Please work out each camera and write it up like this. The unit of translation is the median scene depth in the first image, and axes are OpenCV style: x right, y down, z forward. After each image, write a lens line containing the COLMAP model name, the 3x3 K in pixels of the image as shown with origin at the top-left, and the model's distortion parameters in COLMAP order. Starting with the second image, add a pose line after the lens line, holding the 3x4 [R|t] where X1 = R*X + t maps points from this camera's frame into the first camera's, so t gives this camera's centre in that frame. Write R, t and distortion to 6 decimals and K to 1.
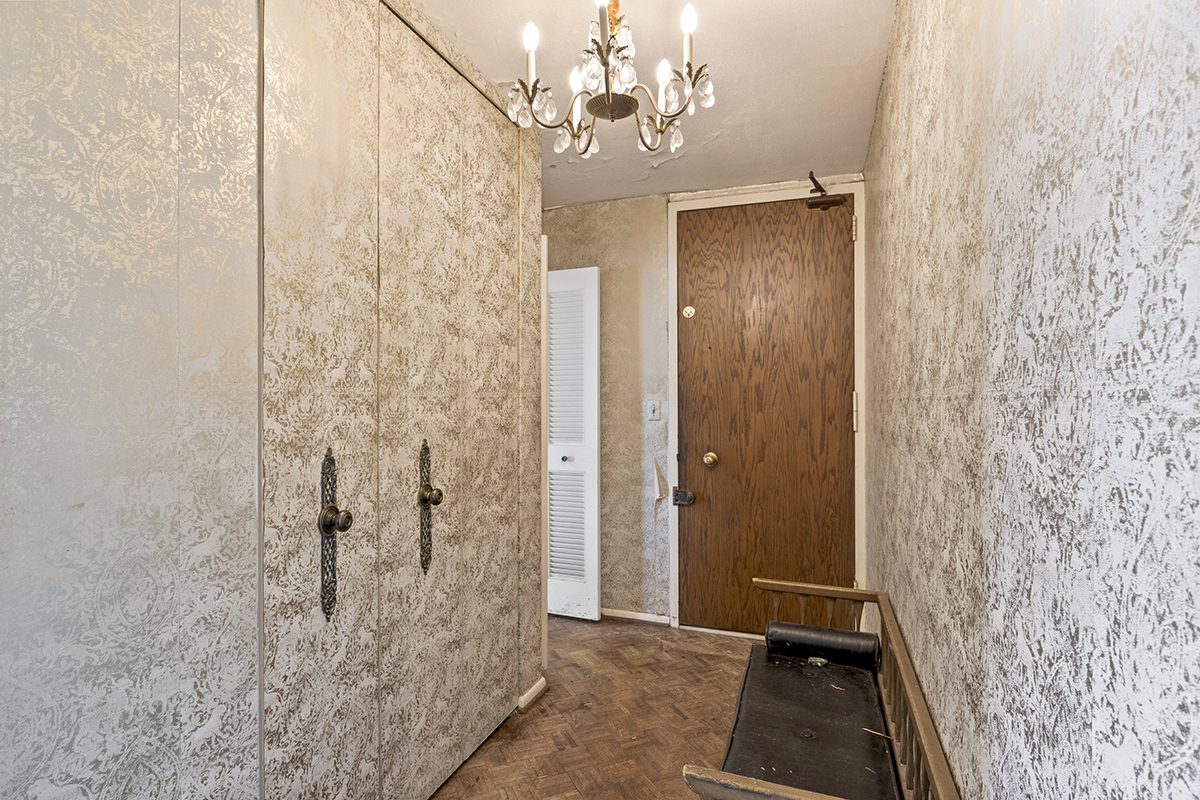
lens RADIAL K [[608.9, 0, 604.6], [0, 608.9, 401.0], [0, 0, 1]] dist [0.001836, -0.001712]
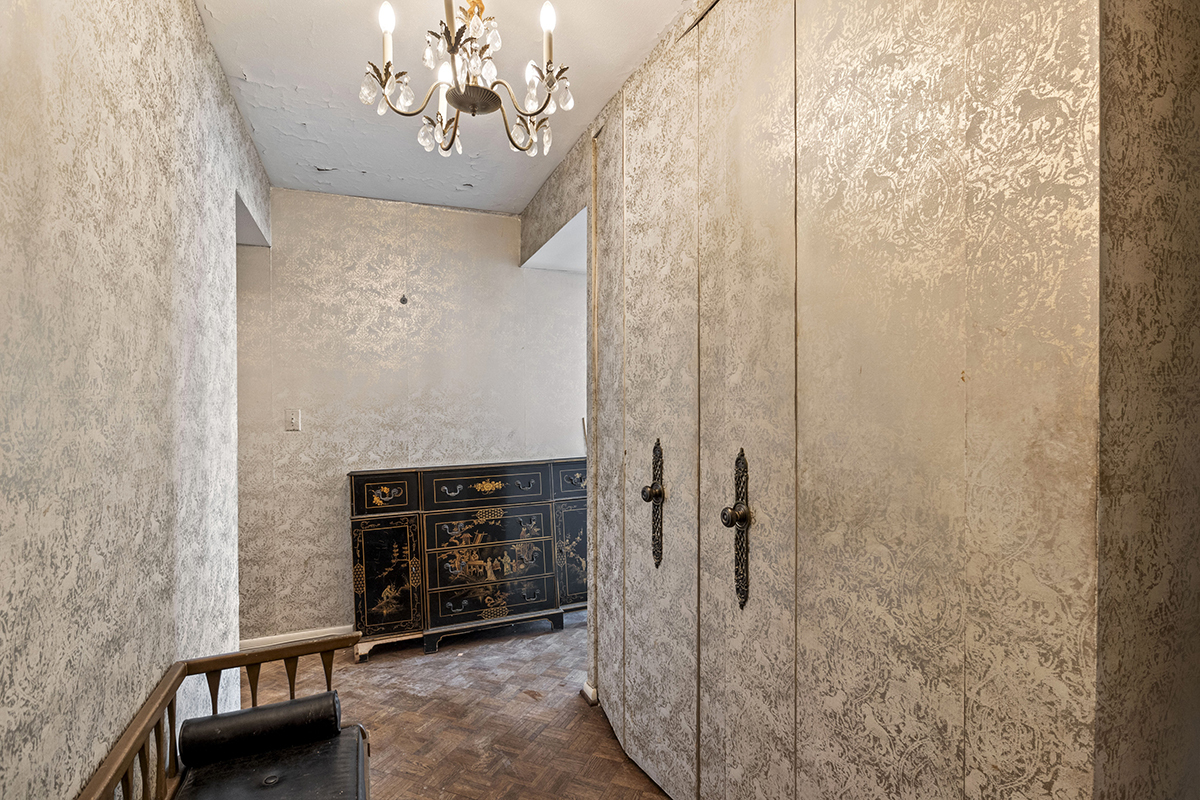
lens RADIAL K [[608.9, 0, 611.4], [0, 608.9, 404.3], [0, 0, 1]] dist [0.001836, -0.001712]
pose [[-0.742620, 0.004266, -0.669699, 0.421611], [0.005375, 0.999985, 0.000410, 0.000221], [0.669691, -0.003295, -0.742633, 1.570904]]
